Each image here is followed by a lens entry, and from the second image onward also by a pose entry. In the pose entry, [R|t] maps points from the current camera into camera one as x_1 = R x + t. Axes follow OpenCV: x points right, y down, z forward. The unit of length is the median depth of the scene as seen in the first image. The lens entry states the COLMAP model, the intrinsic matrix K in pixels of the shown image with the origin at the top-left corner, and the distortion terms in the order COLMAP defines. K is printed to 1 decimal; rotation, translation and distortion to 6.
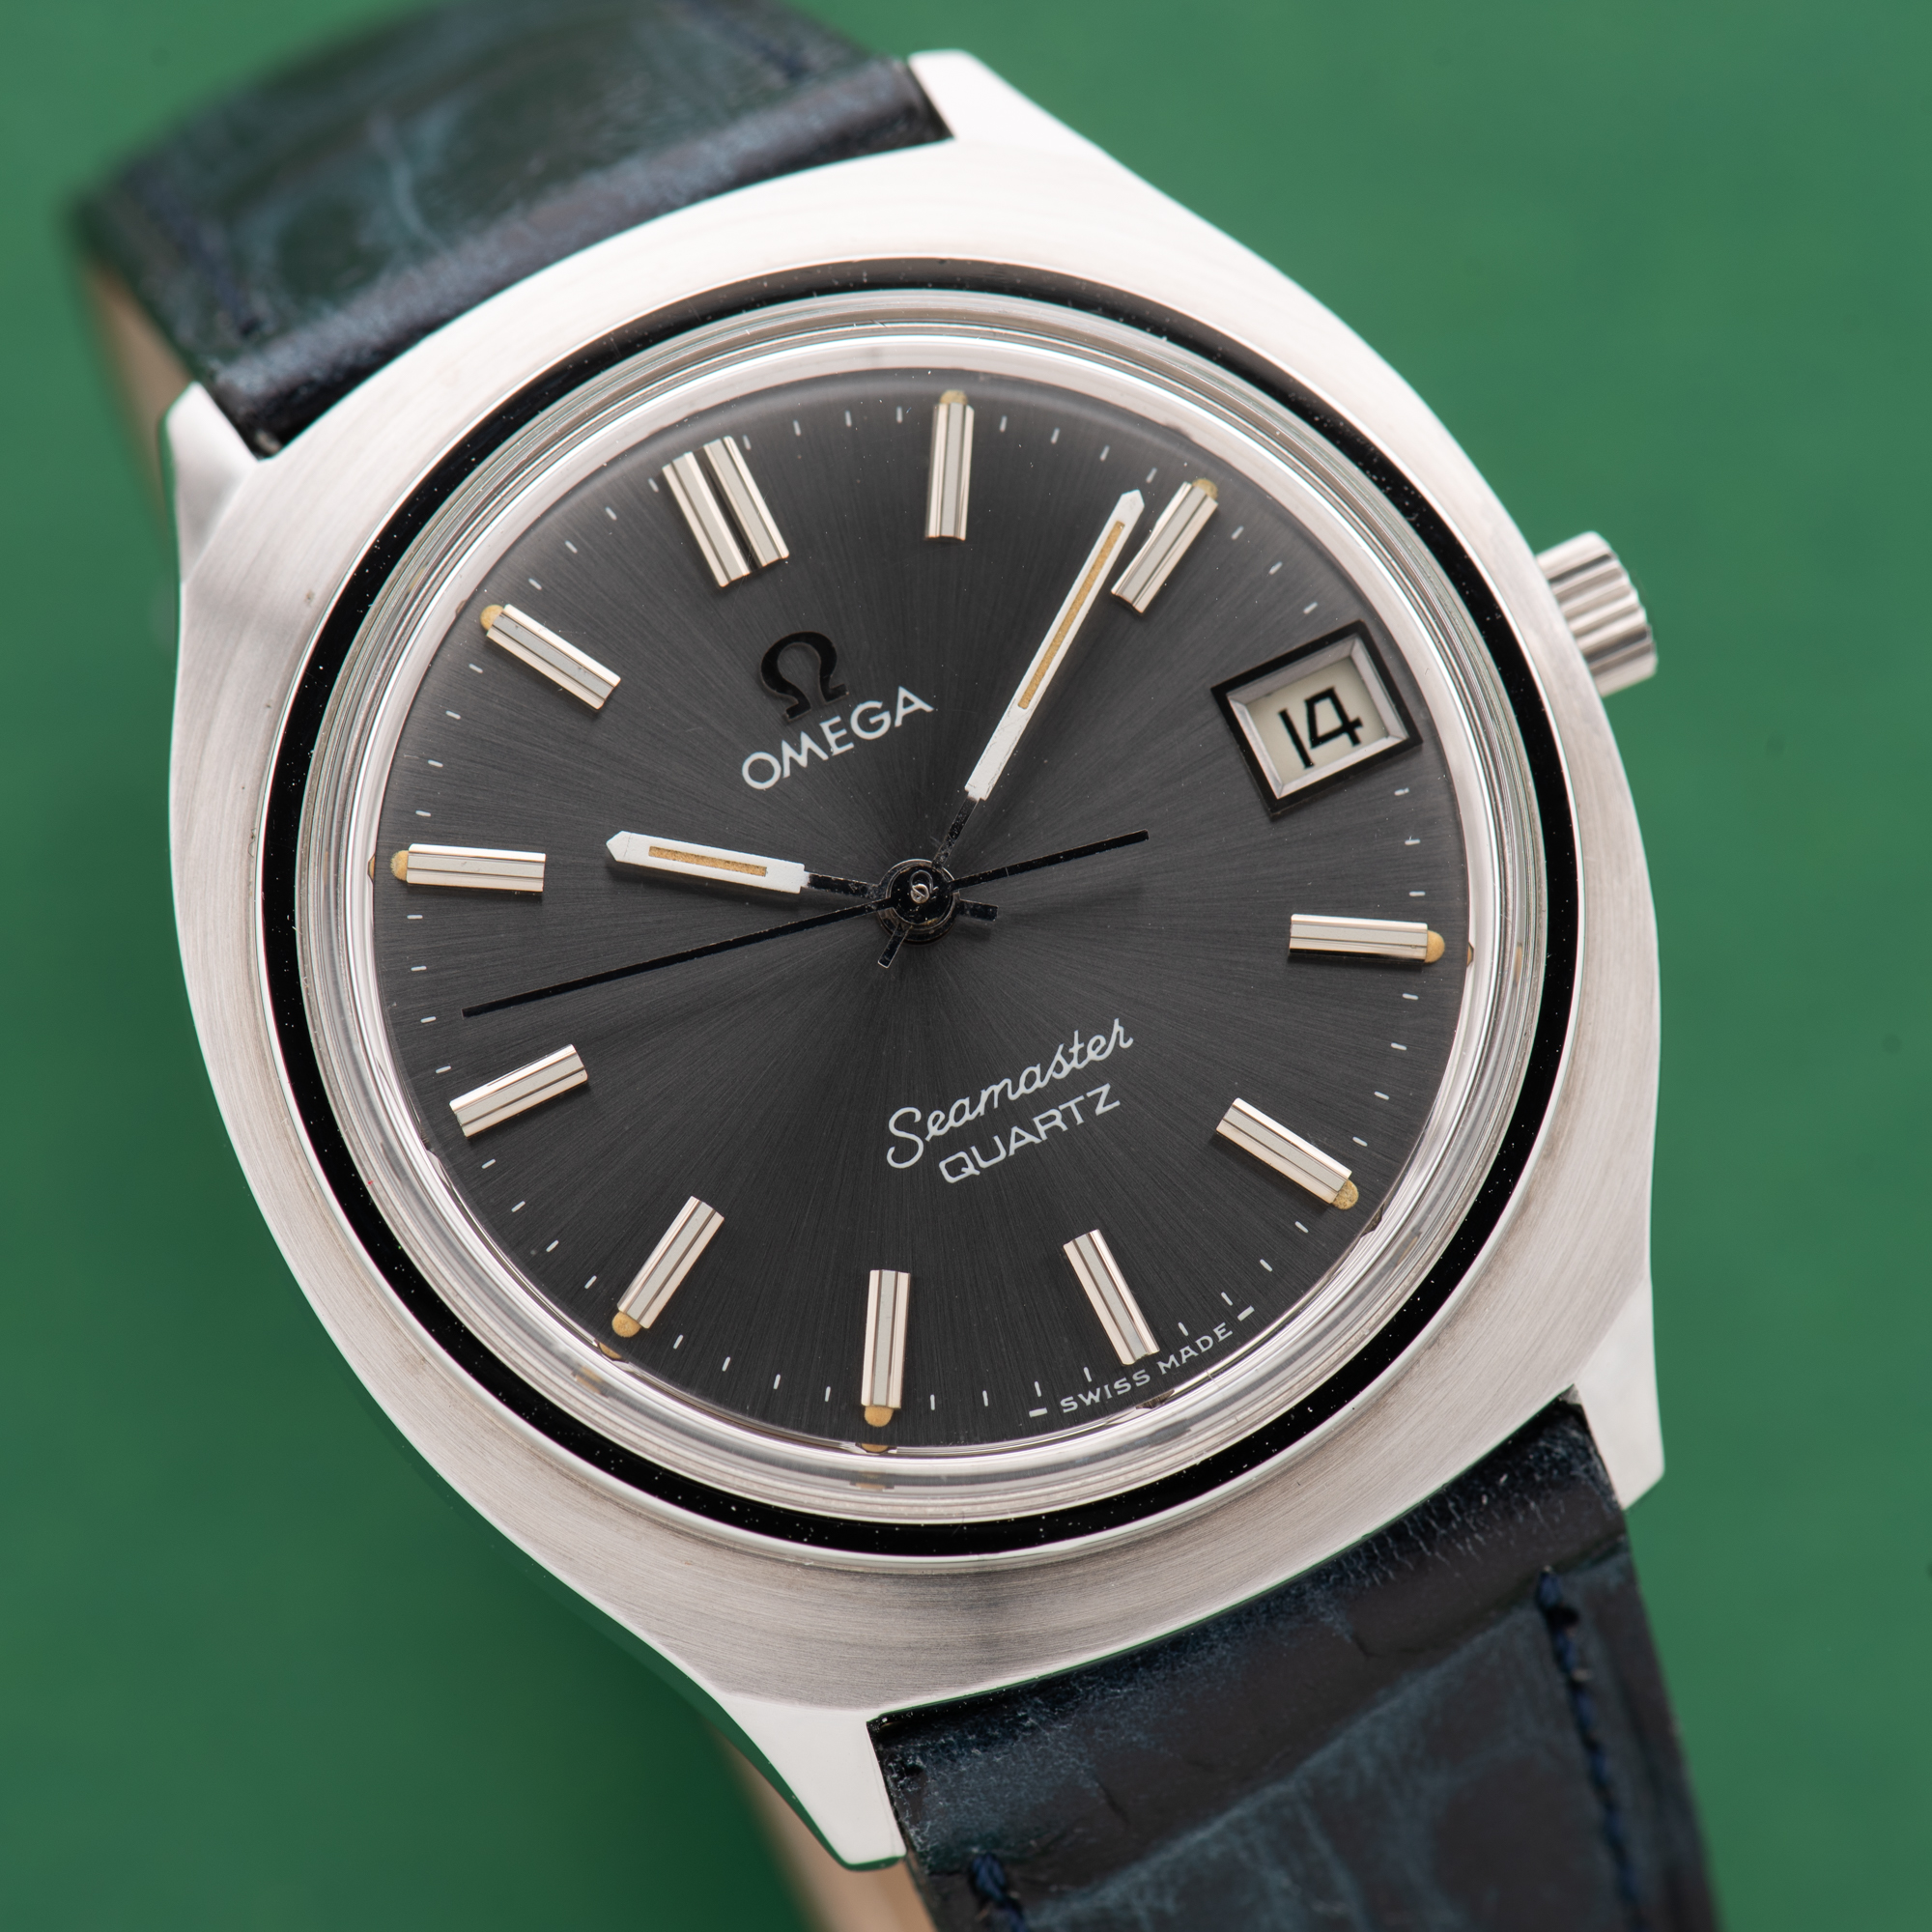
lens RADIAL K [[14277.1, 0, 966.0], [0, 14277.1, 966.0], [0, 0, 1]] dist [0.160750, -104.950967]
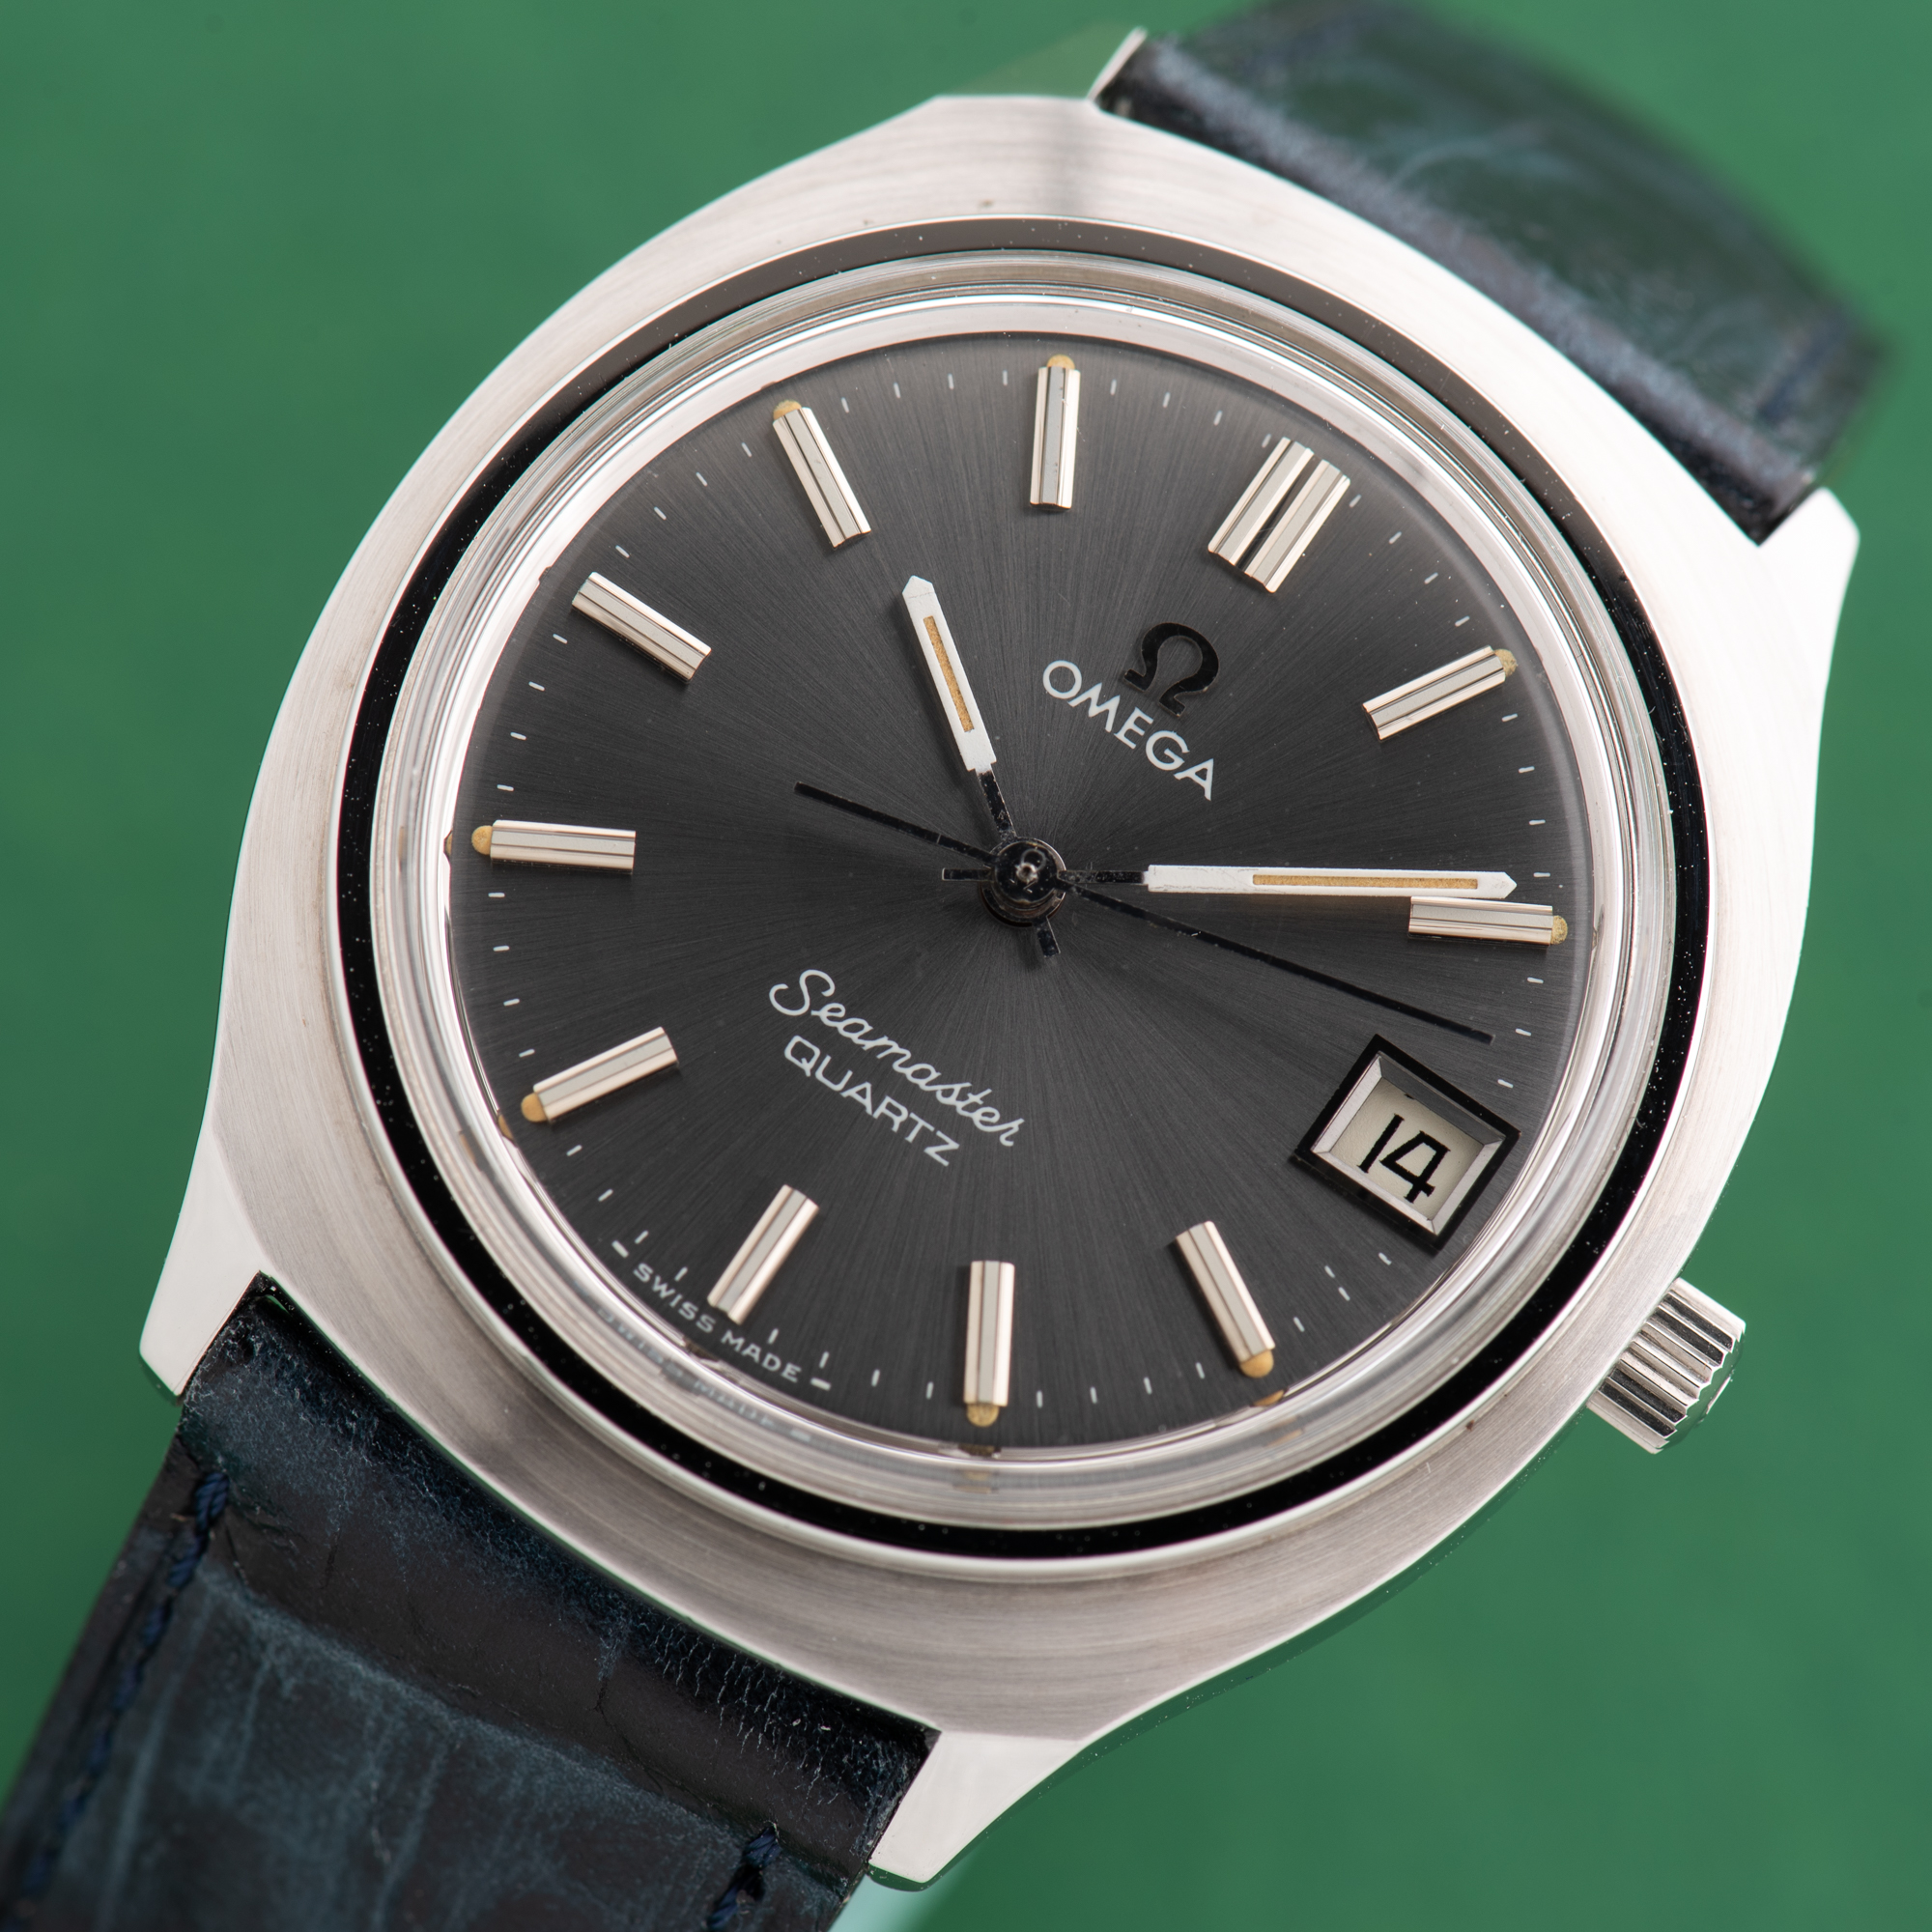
lens RADIAL K [[14277.1, 0, 966.0], [0, 14277.1, 966.0], [0, 0, 1]] dist [0.160750, -104.950967]
pose [[0.501107, 0.840655, -0.205405, 0.195871], [-0.856581, 0.515606, 0.020487, -0.017865], [0.123131, 0.165680, 0.978463, 0.062400]]
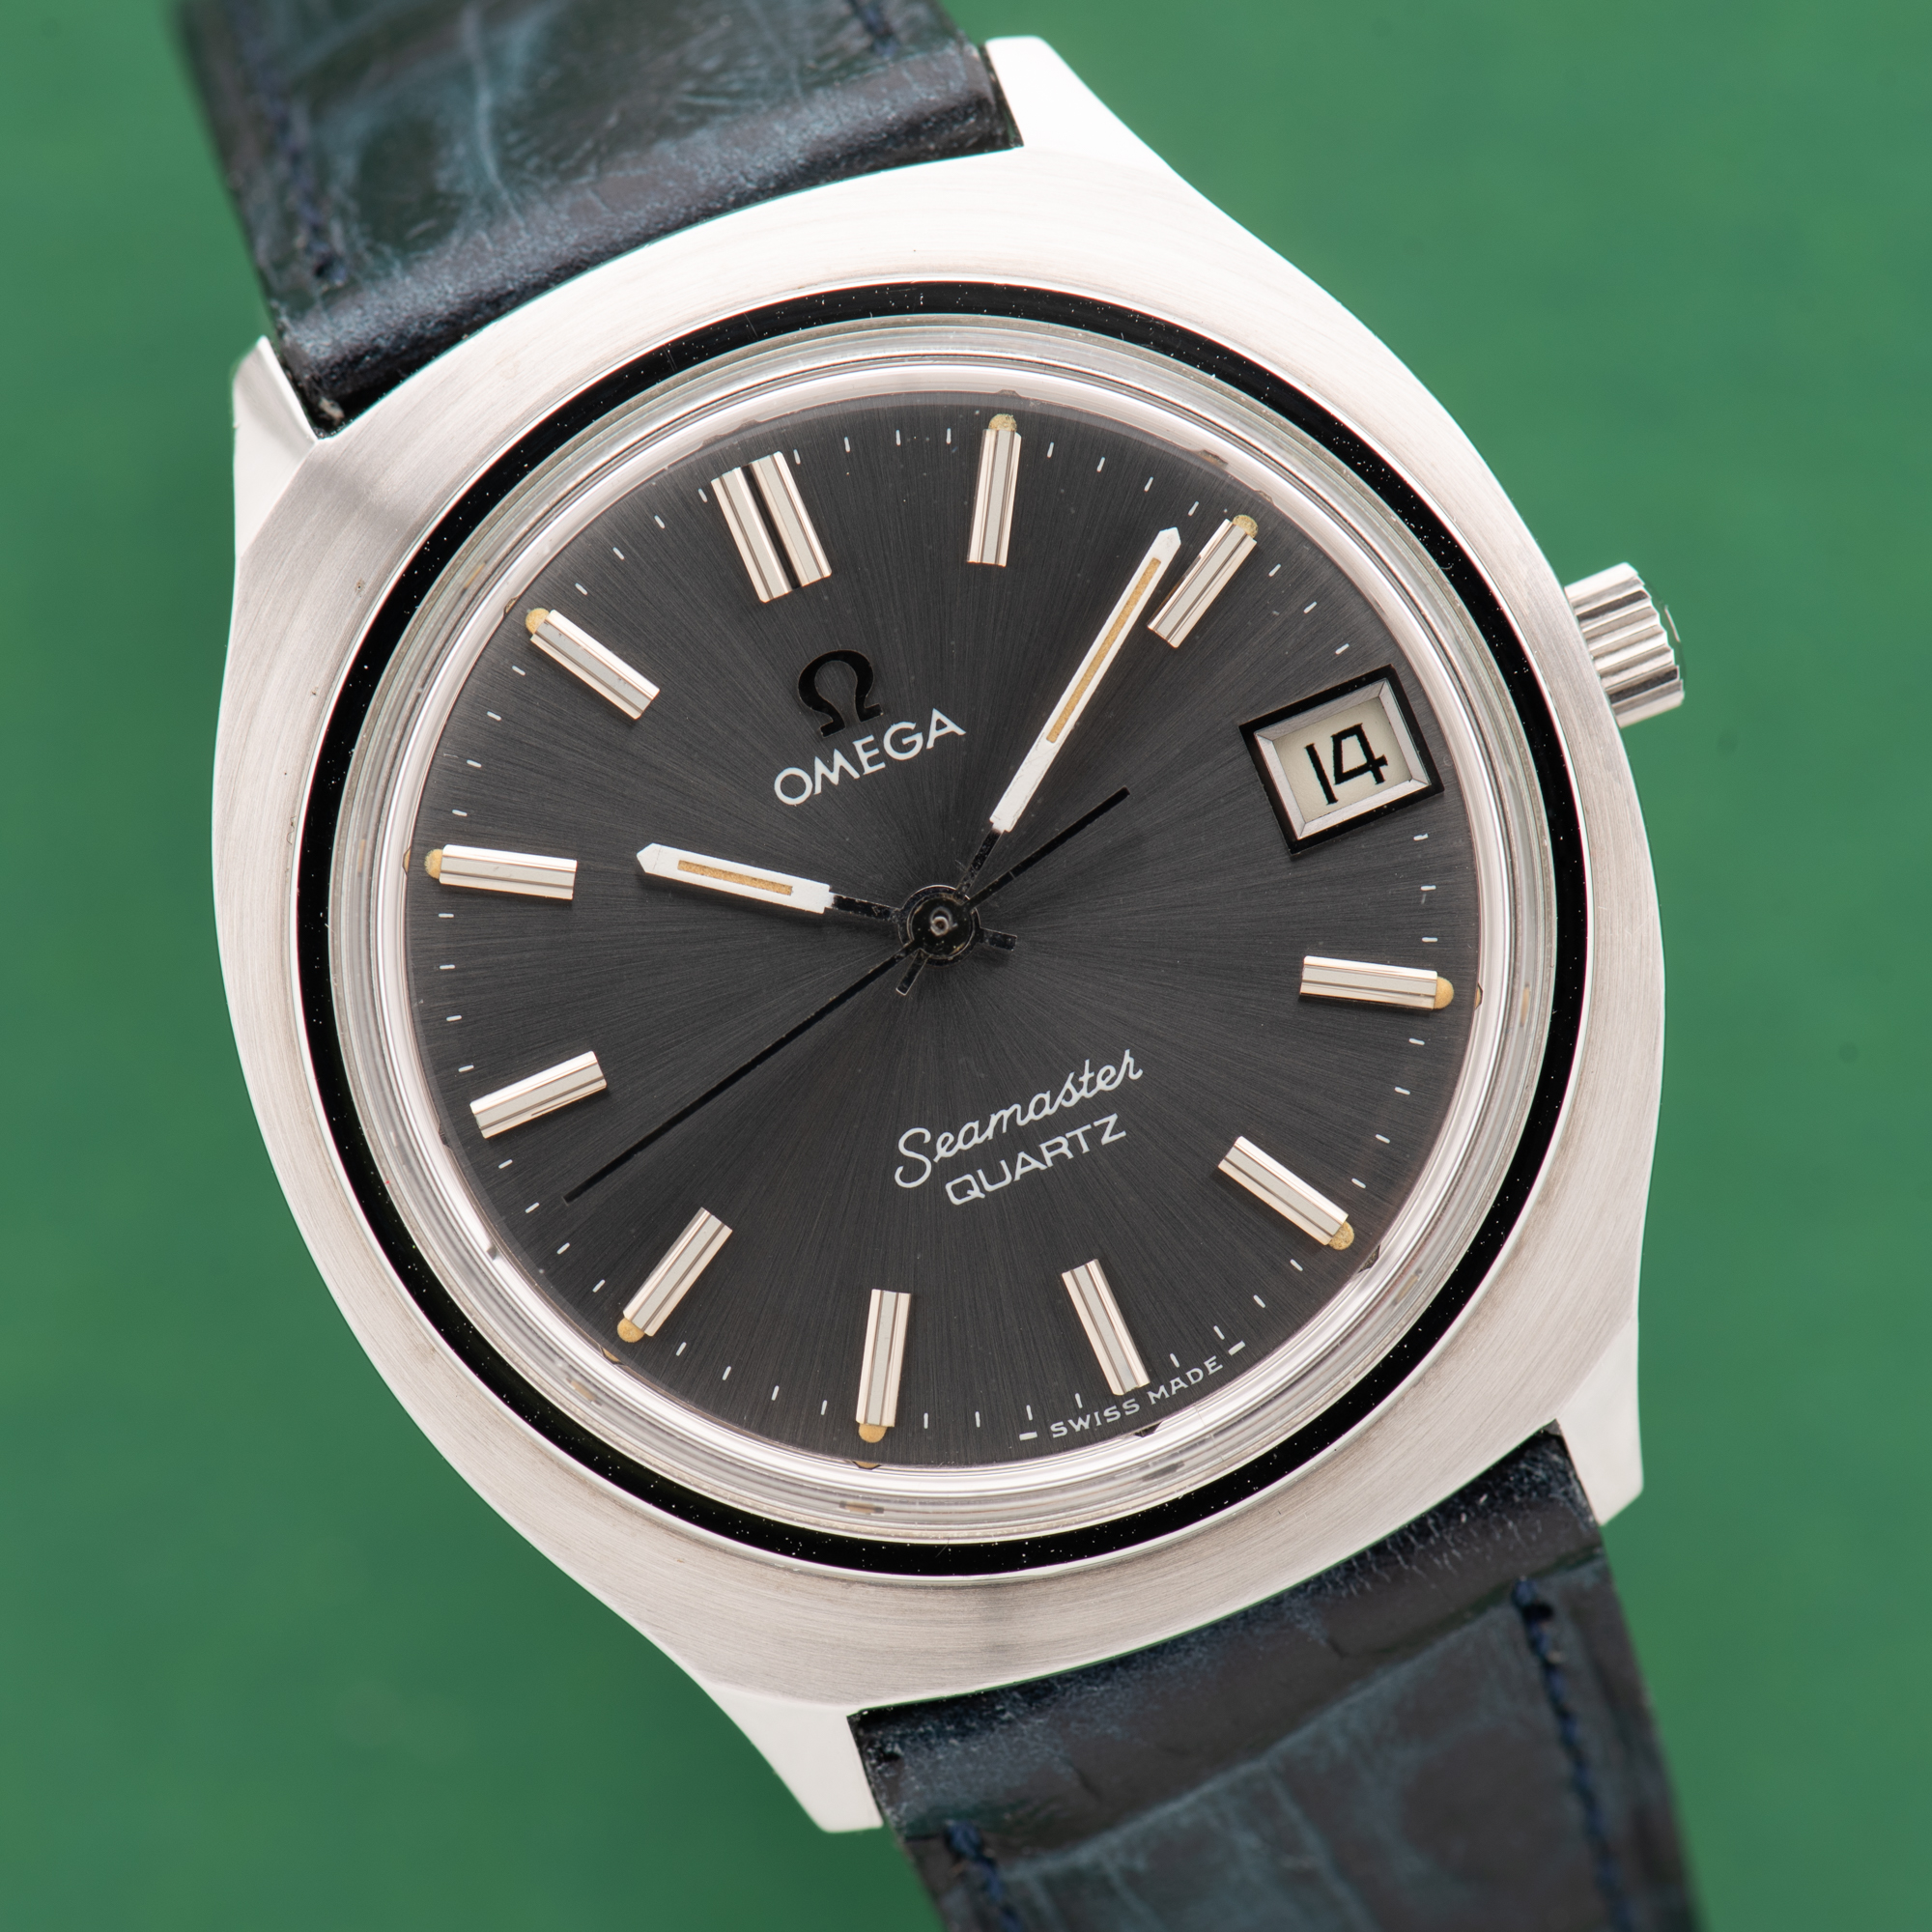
lens RADIAL K [[14277.1, 0, 966.0], [0, 14277.1, 966.0], [0, 0, 1]] dist [0.160750, -104.950967]
pose [[0.998154, 0.056093, -0.023299, 0.022416], [-0.051788, 0.986382, 0.156103, -0.160623], [0.031738, -0.154609, 0.987466, -0.007500]]
